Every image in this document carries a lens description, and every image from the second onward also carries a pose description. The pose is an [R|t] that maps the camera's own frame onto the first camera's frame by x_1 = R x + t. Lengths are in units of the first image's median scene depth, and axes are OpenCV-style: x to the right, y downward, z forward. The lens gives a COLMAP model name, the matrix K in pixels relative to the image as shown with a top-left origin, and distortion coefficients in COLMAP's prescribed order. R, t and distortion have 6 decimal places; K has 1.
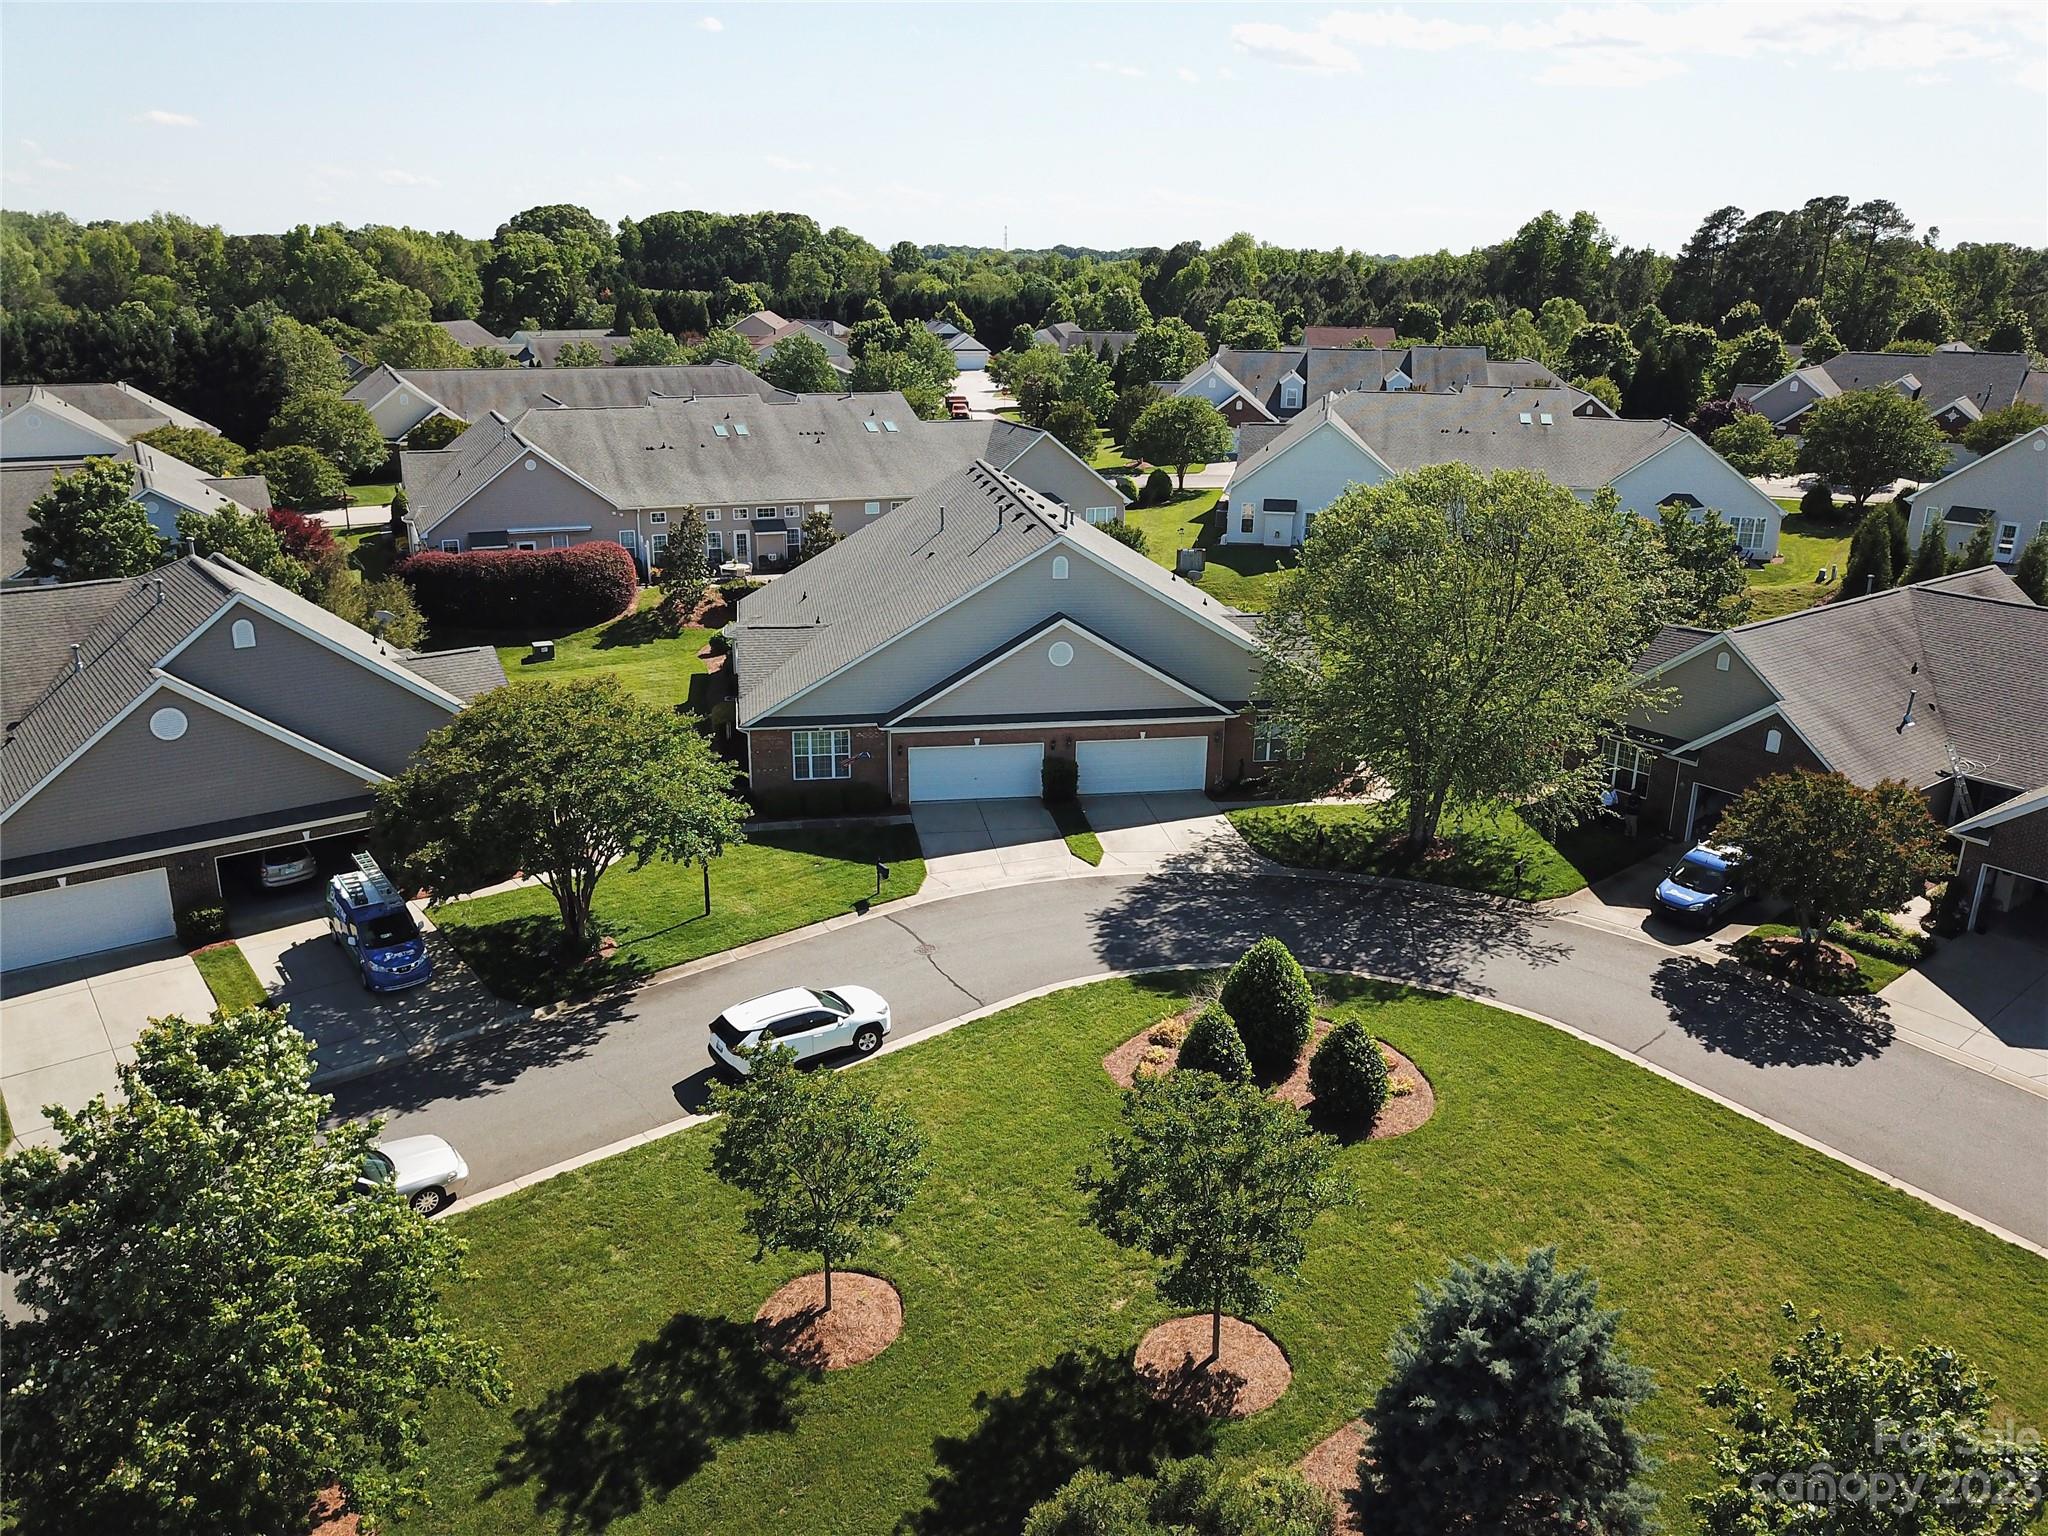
lens RADIAL K [[1431.0, 0, 1024.0], [0, 1431.0, 768.0], [0, 0, 1]] dist [0.027401, -0.000620]
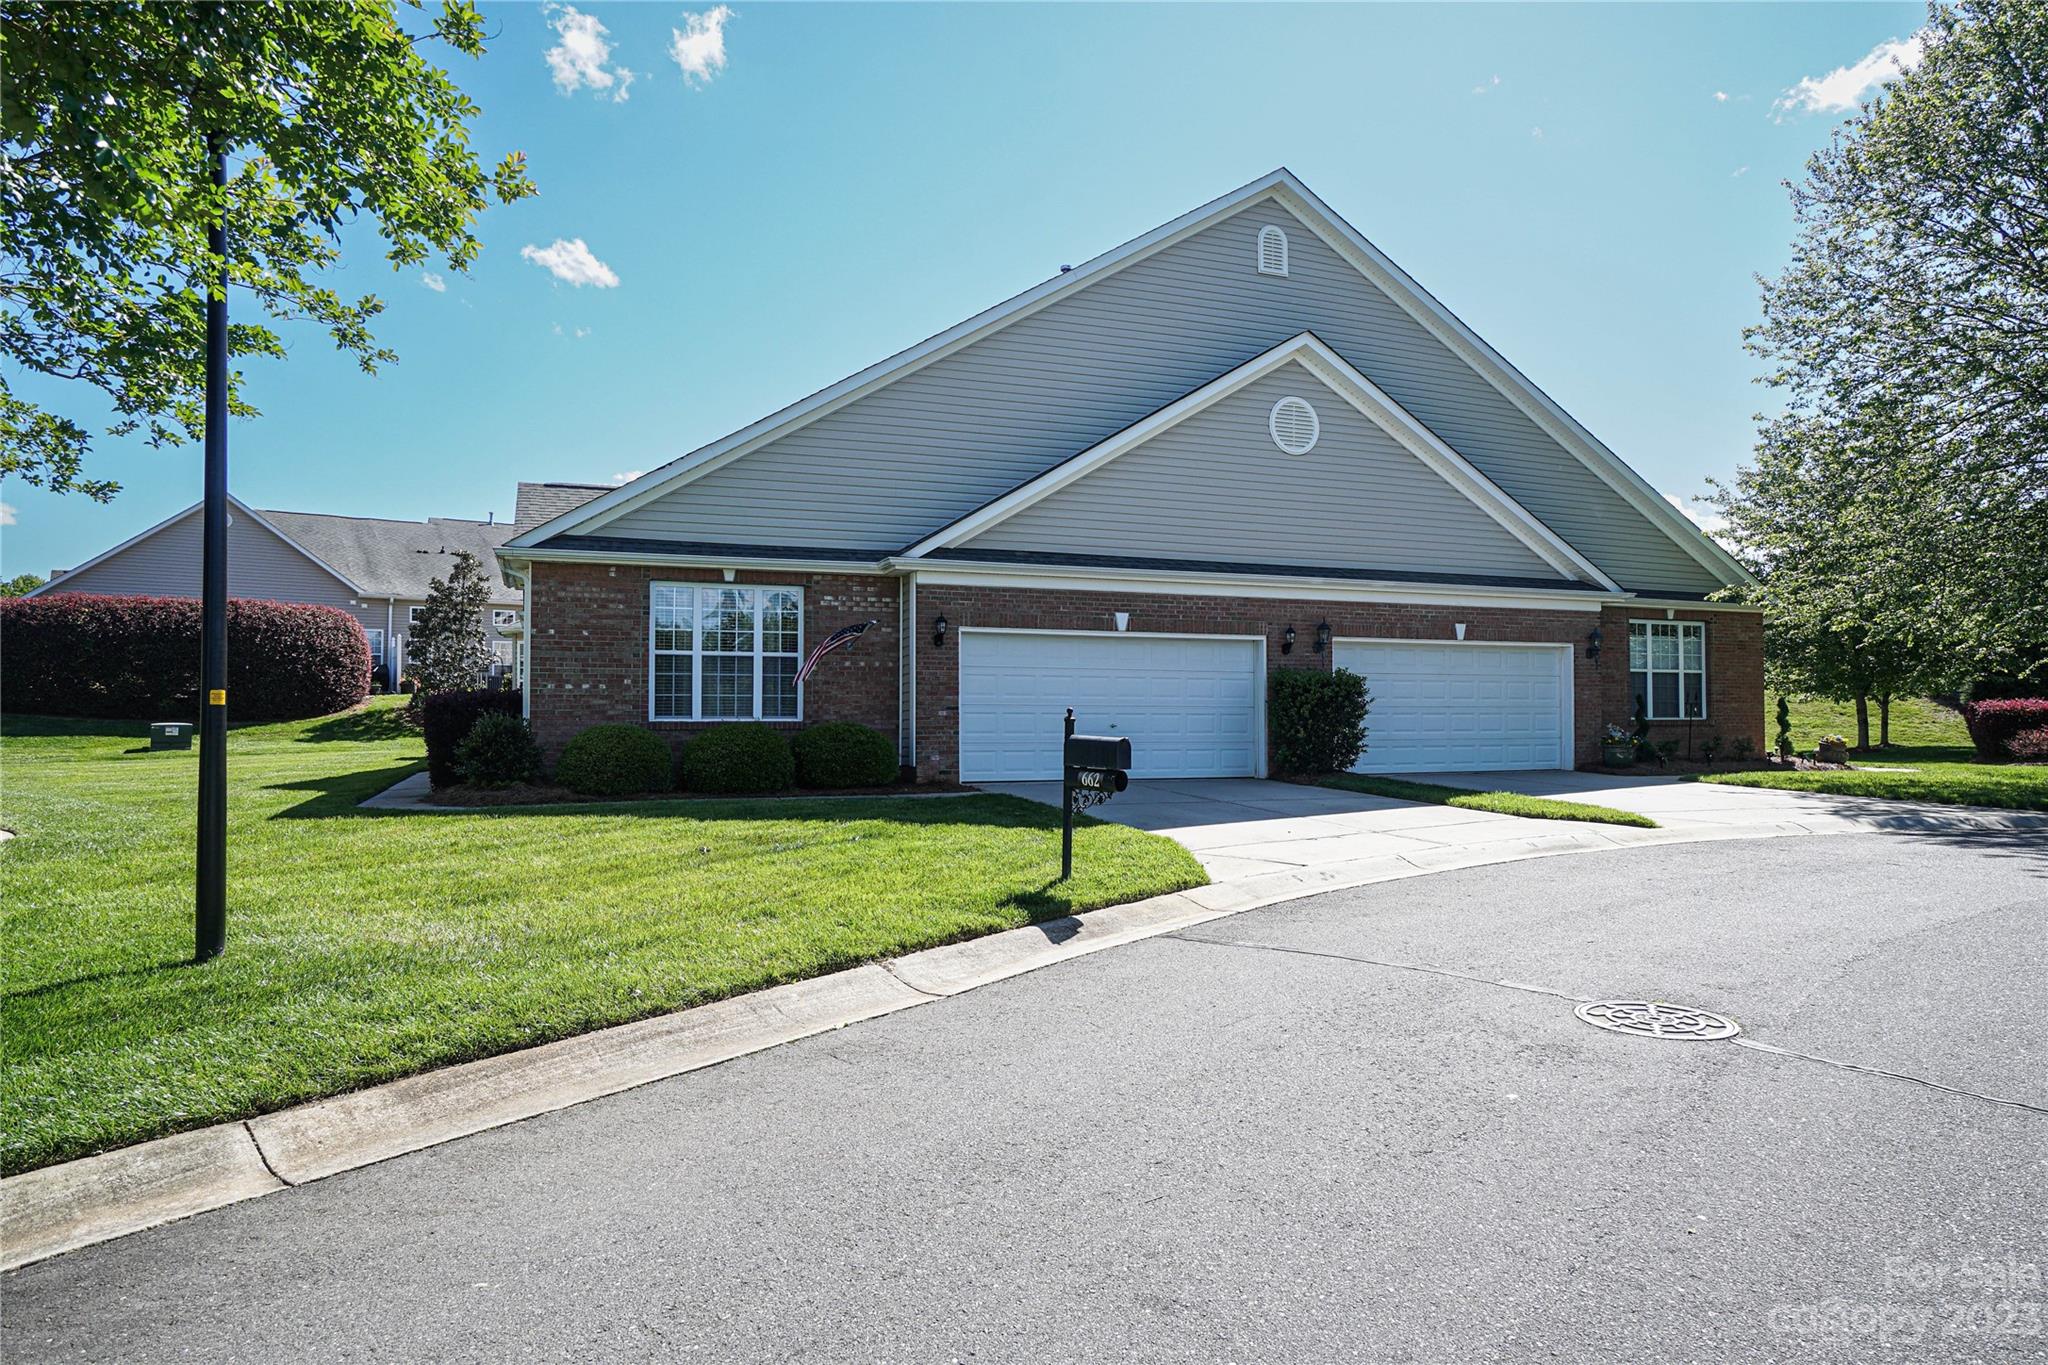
lens RADIAL K [[1200.4, 0, 1024.0], [0, 1200.4, 682.5], [0, 0, 1]] dist [-0.028559, 0.022314]
pose [[0.981859, -0.007055, 0.189483, -0.124623], [0.065222, 0.950895, -0.302562, 0.099343], [-0.178044, 0.309432, 0.934105, 0.693319]]
